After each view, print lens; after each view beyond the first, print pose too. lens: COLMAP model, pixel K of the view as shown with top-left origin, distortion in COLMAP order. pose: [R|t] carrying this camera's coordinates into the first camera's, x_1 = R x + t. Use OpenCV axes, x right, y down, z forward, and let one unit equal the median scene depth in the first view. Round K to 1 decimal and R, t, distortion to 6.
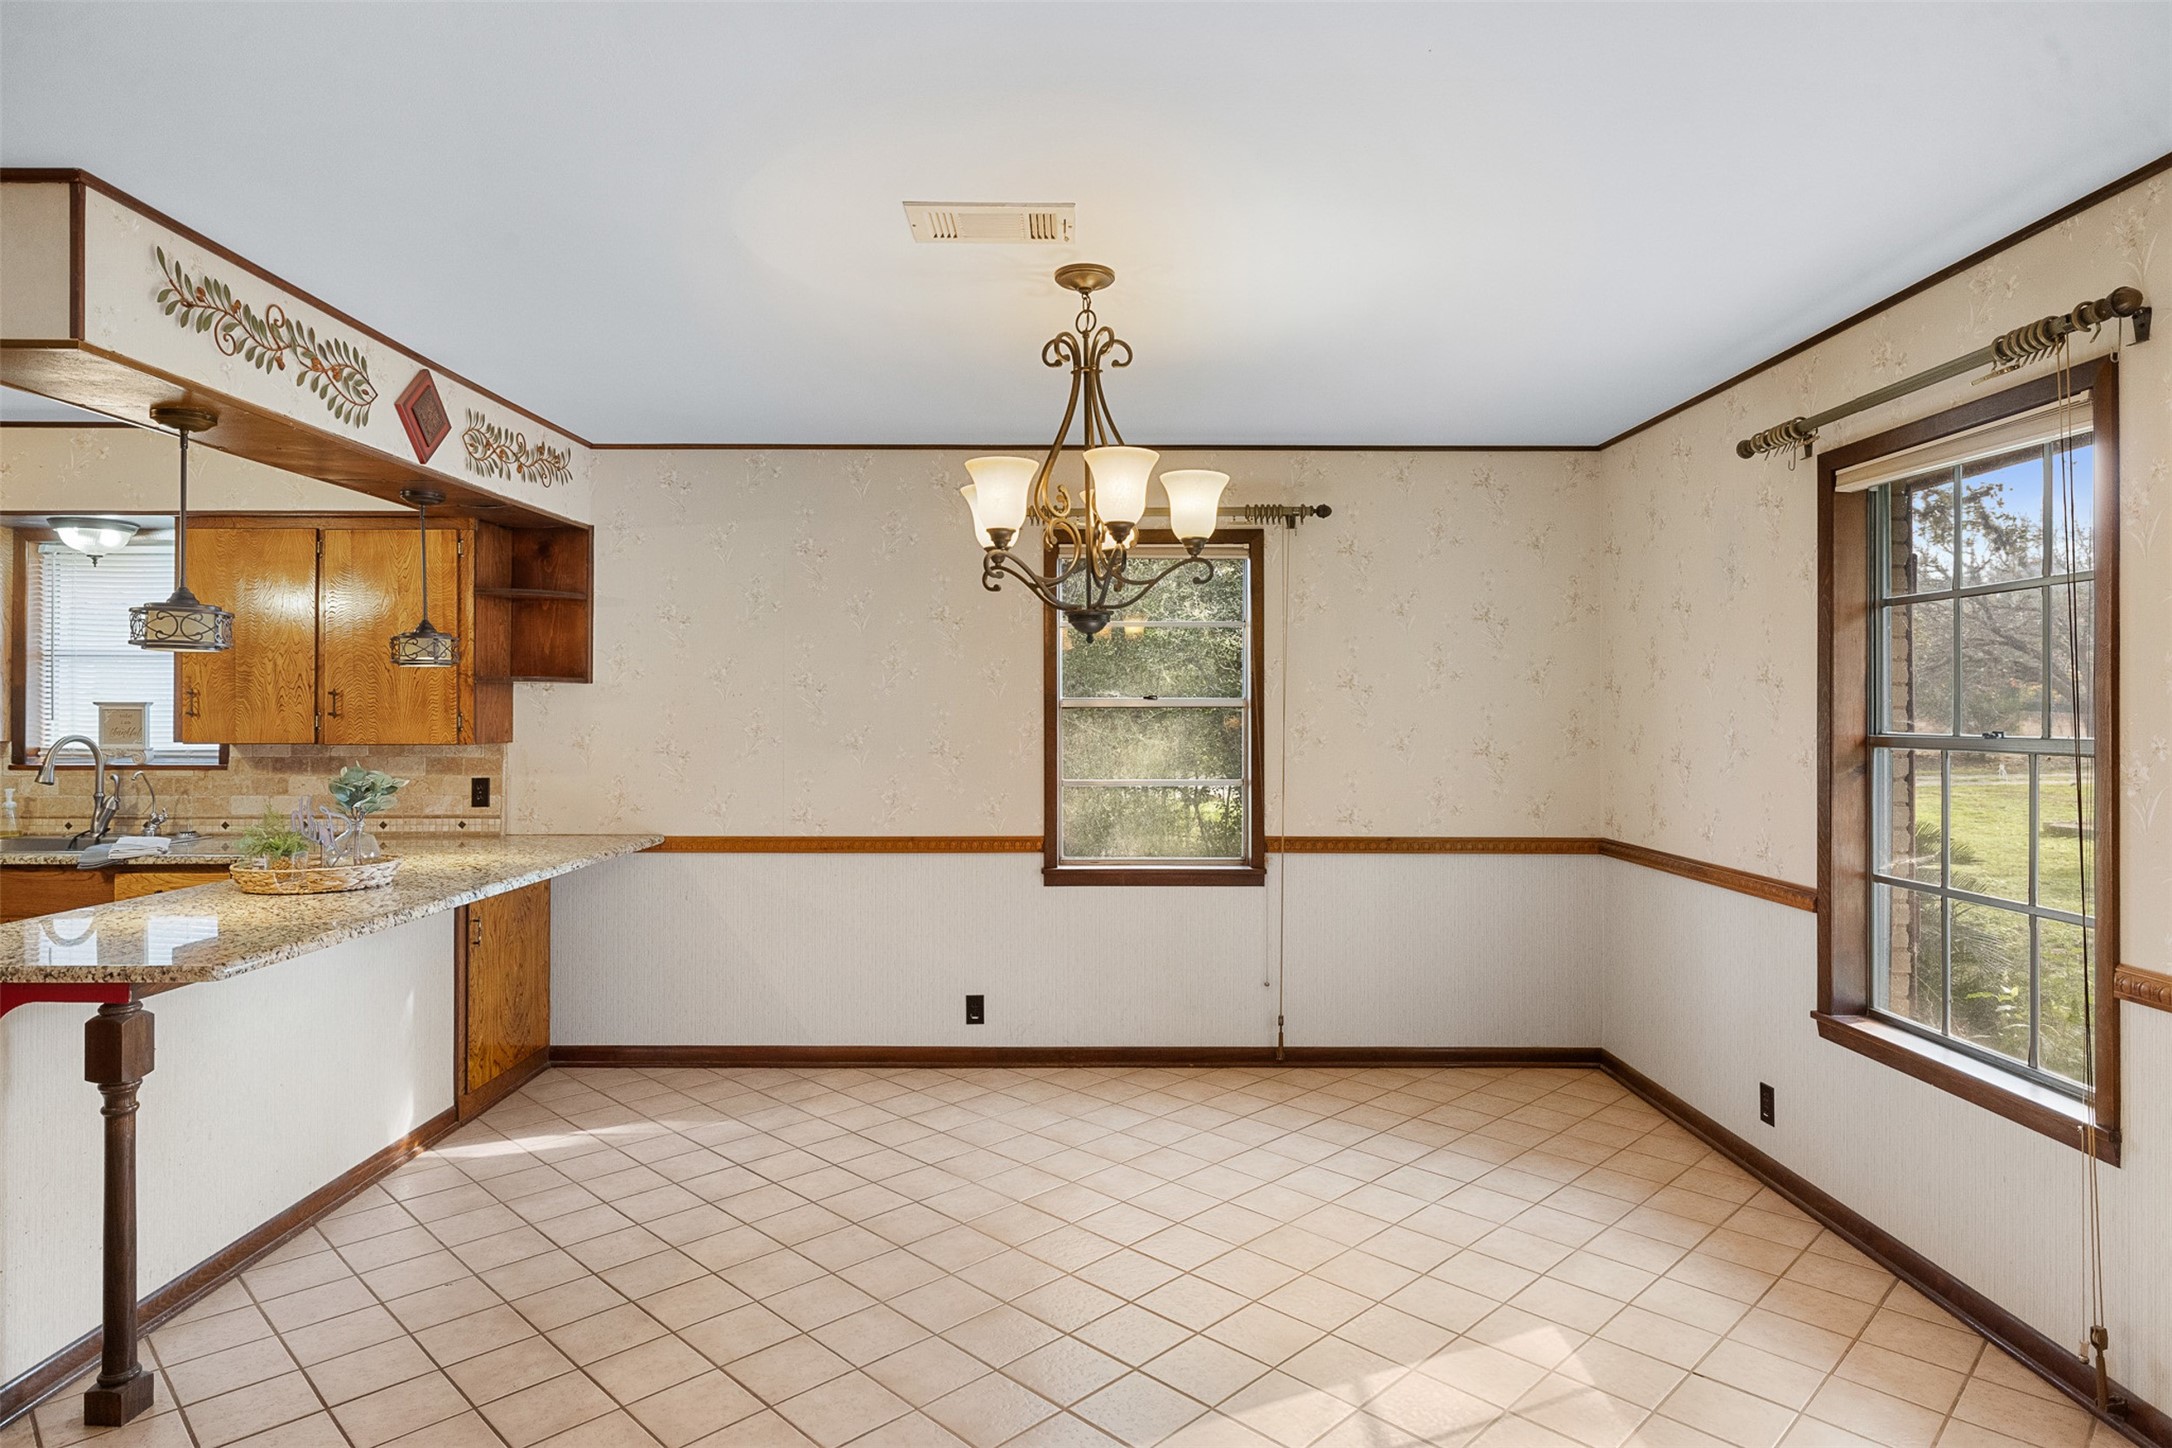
lens RADIAL K [[1218.7, 0, 1094.4], [0, 1218.7, 703.2], [0, 0, 1]] dist [-0.001547, 0.001035]
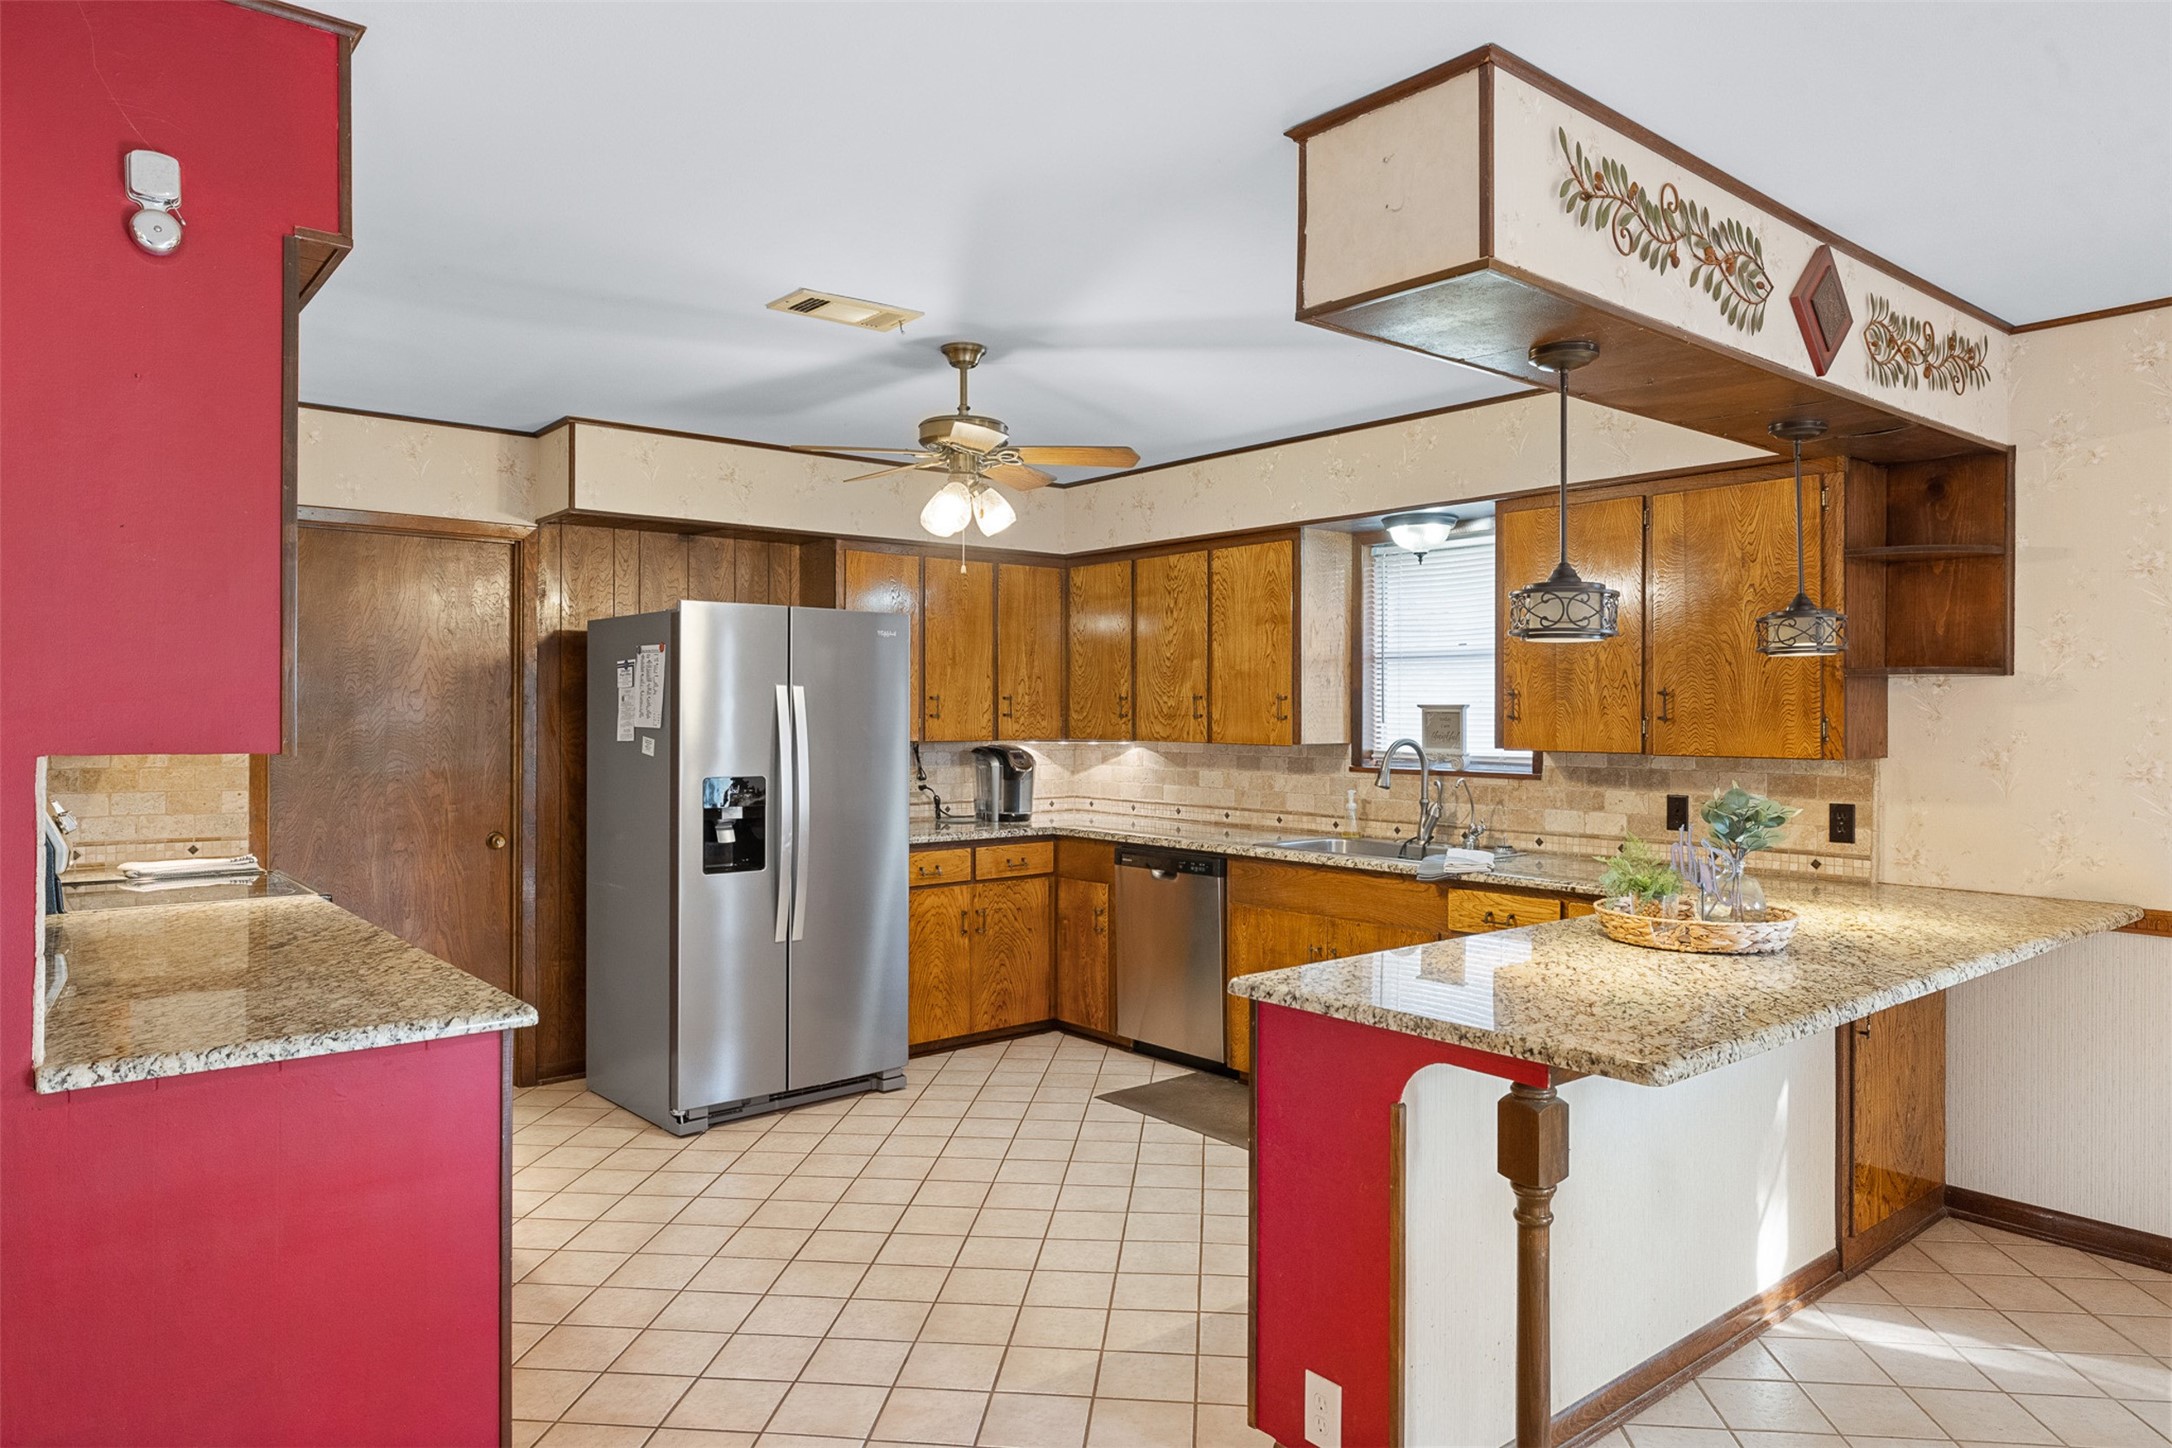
lens RADIAL K [[1360.7, 0, 1082.2], [0, 1360.7, 711.5], [0, 0, 1]] dist [-0.003243, 0.000277]
pose [[0.631923, 0.000709, -0.775031, -0.175726], [0.002992, 0.999990, 0.003354, 0.000048], [0.775025, -0.004439, 0.631915, 0.125632]]
